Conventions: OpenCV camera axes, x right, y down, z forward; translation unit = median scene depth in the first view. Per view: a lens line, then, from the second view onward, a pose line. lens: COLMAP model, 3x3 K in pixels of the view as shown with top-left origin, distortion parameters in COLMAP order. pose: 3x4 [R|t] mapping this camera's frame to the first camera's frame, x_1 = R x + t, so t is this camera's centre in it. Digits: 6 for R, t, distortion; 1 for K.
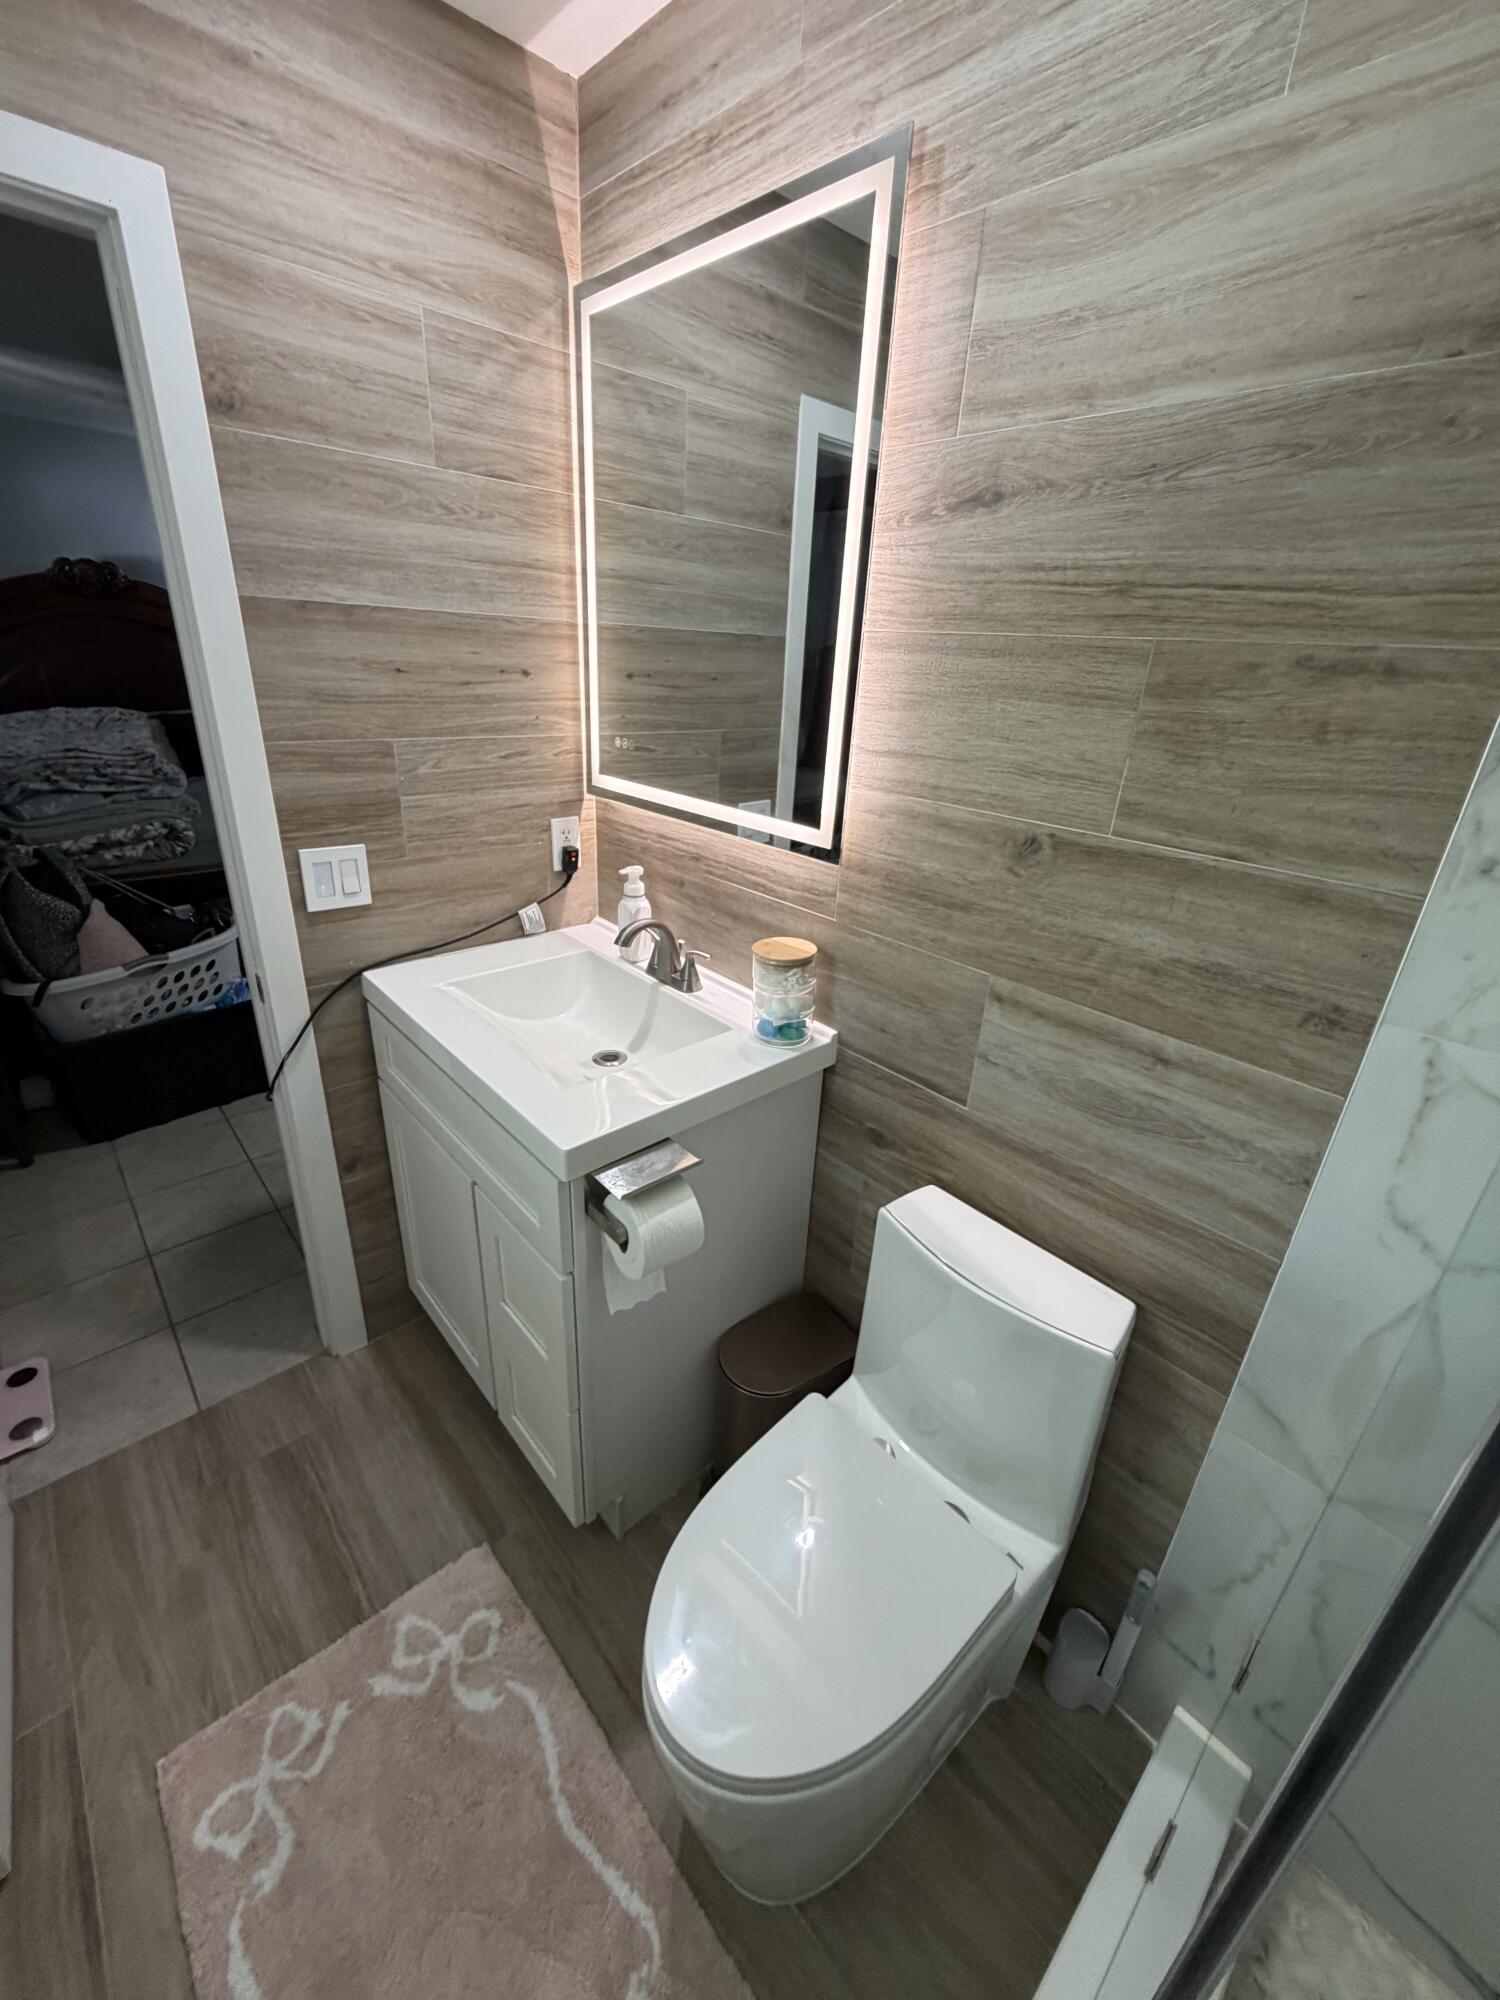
lens RADIAL K [[799.4, 0, 751.7], [0, 799.4, 992.1], [0, 0, 1]] dist [-0.002458, 0.000435]
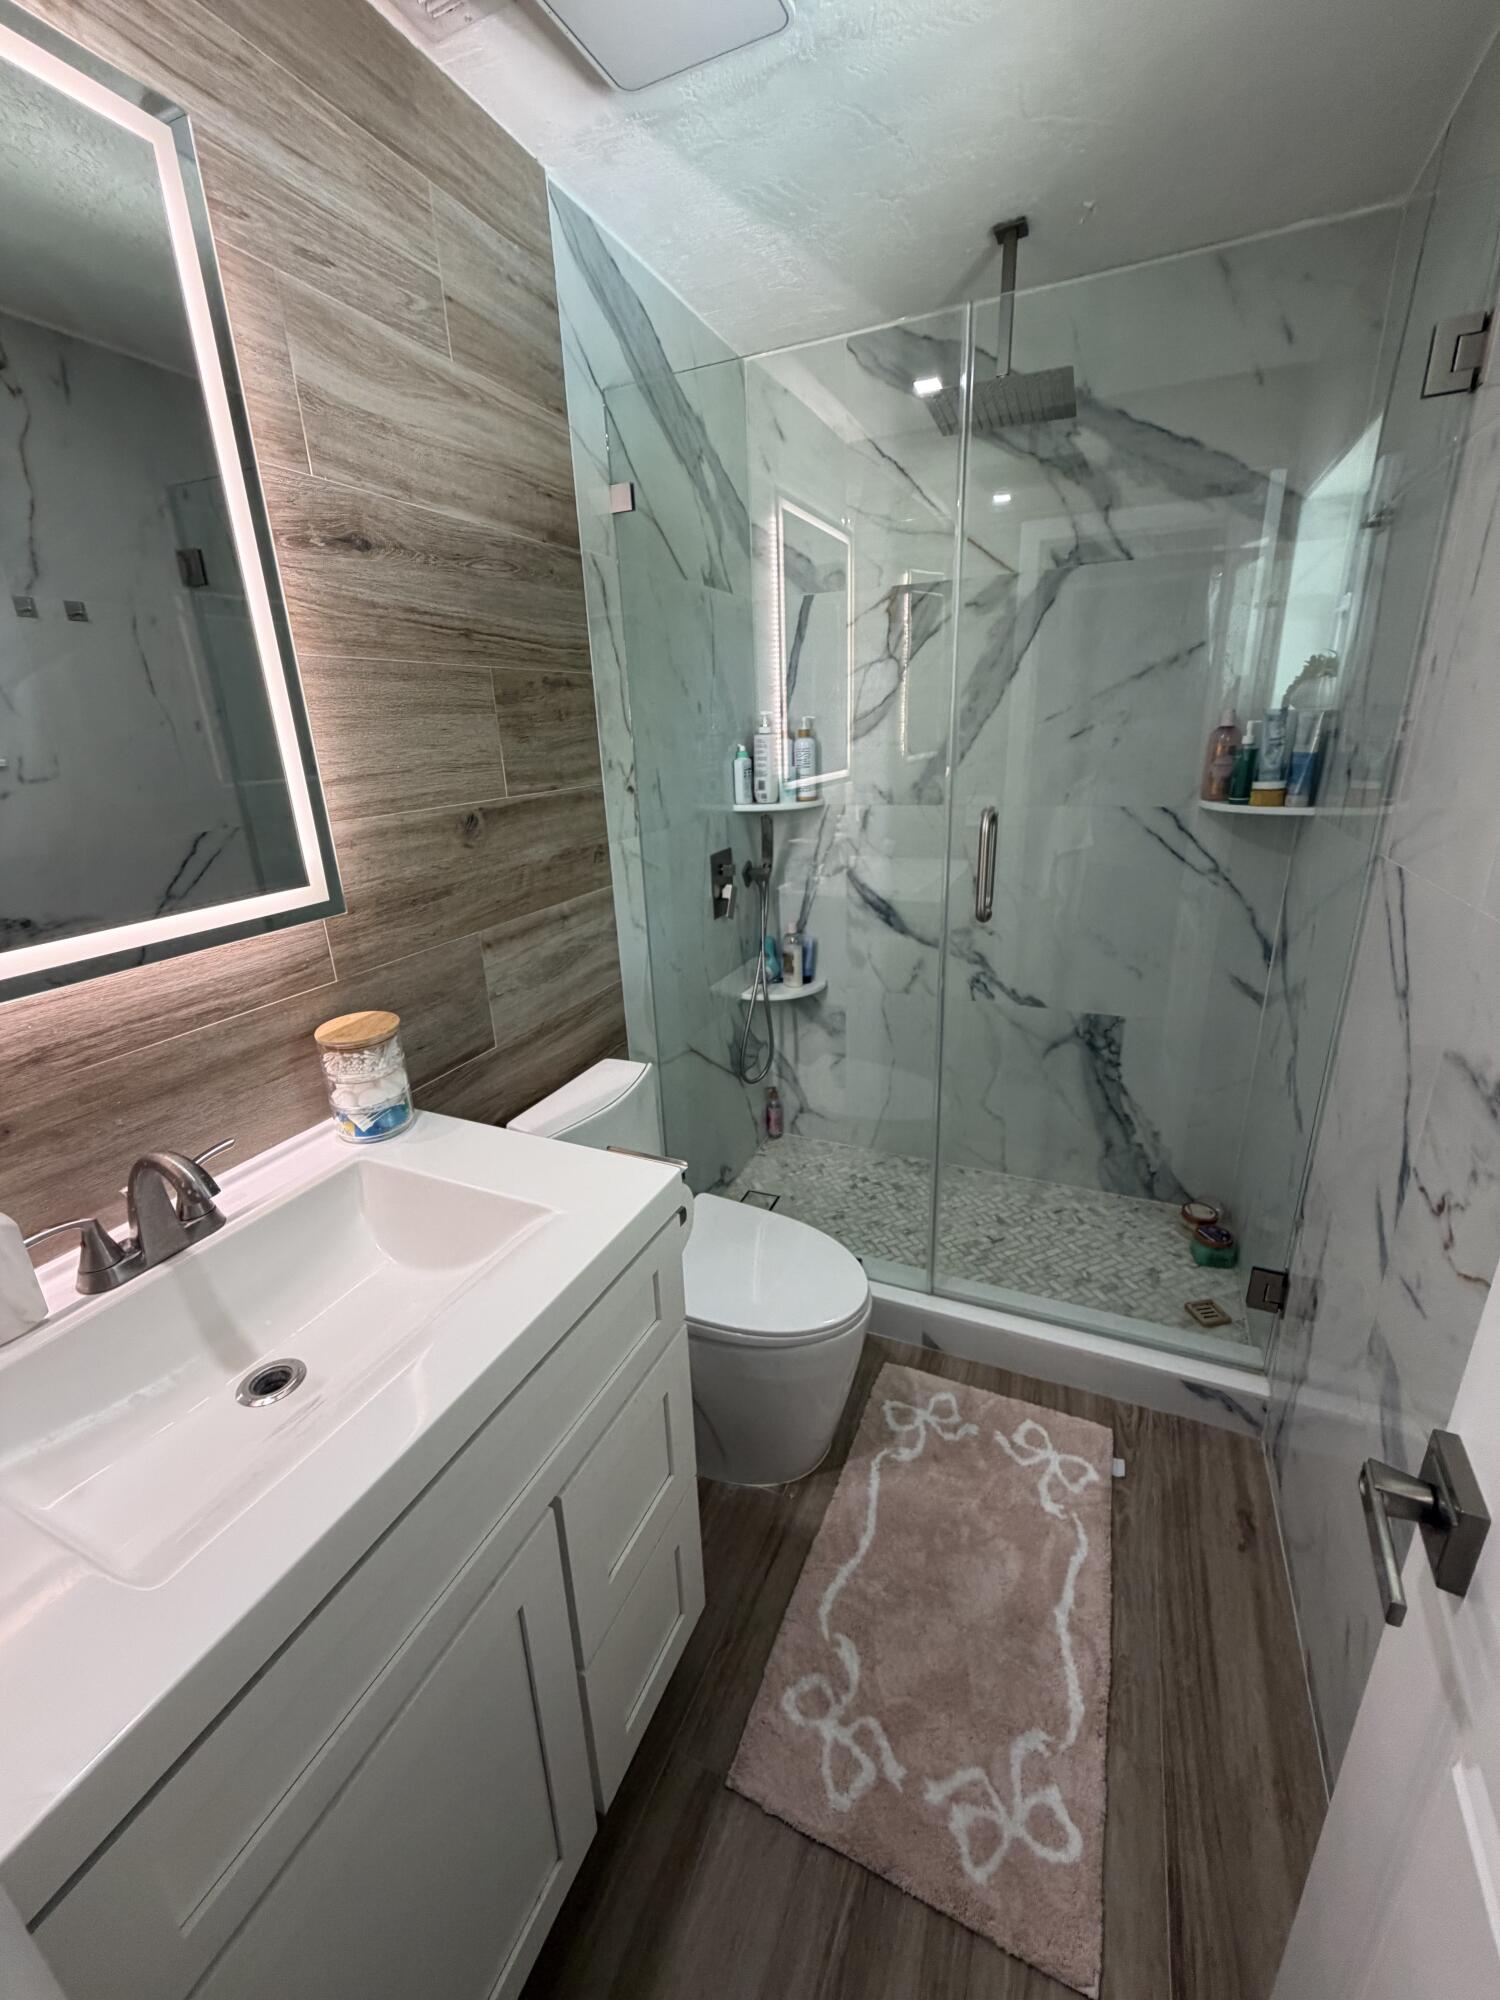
lens RADIAL K [[799.4, 0, 748.0], [0, 799.4, 994.7], [0, 0, 1]] dist [-0.002458, 0.000435]
pose [[-0.397098, -0.331732, 0.855726, -1.106450], [0.374024, 0.792957, 0.480963, -0.441588], [-0.838105, 0.511052, -0.190806, 1.068088]]
